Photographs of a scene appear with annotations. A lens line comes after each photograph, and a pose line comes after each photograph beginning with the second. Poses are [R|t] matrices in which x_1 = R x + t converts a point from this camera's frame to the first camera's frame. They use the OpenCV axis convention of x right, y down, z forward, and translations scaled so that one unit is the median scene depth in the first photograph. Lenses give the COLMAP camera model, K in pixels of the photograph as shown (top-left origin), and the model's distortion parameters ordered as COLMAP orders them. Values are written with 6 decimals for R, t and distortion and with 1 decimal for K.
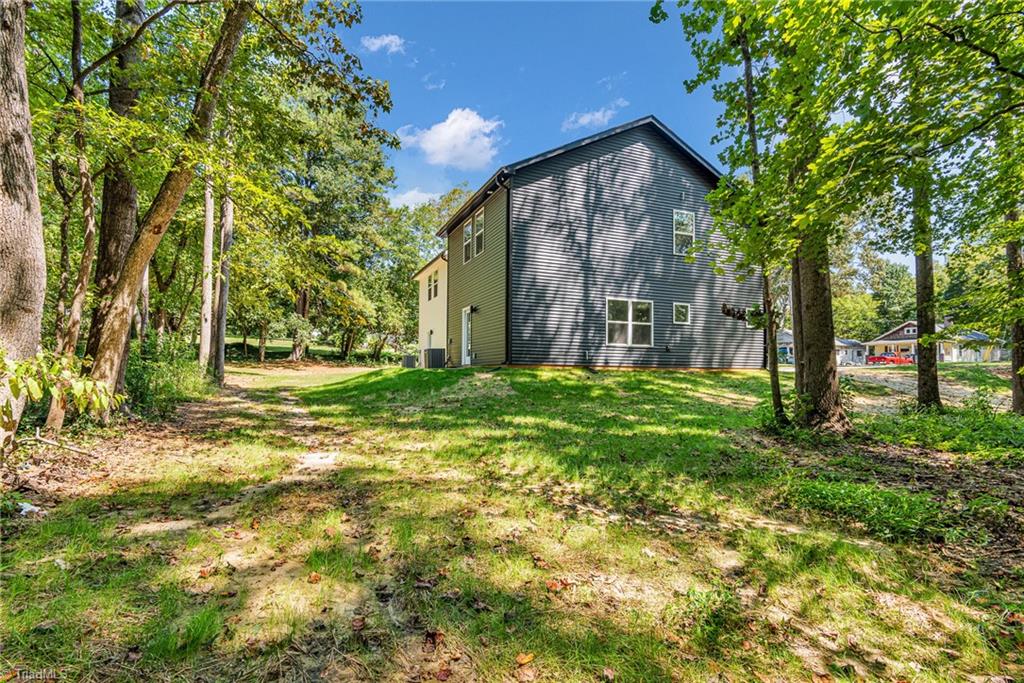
lens RADIAL K [[496.4, 0, 512.0], [0, 496.4, 341.5], [0, 0, 1]] dist [0.000991, 0.000018]
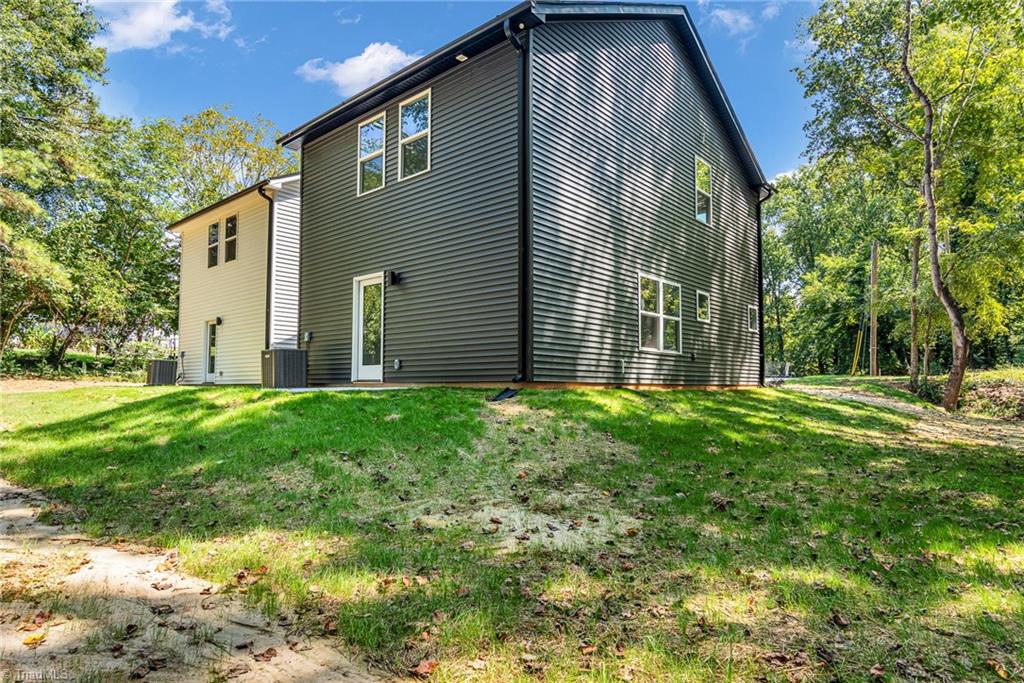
lens RADIAL K [[581.4, 0, 525.2], [0, 581.4, 344.9], [0, 0, 1]] dist [-0.003957, -0.000515]
pose [[0.894328, 0.034080, 0.446113, -0.243275], [-0.030622, 0.999419, -0.014962, 0.012886], [-0.446363, -0.000280, 0.894852, 0.393976]]
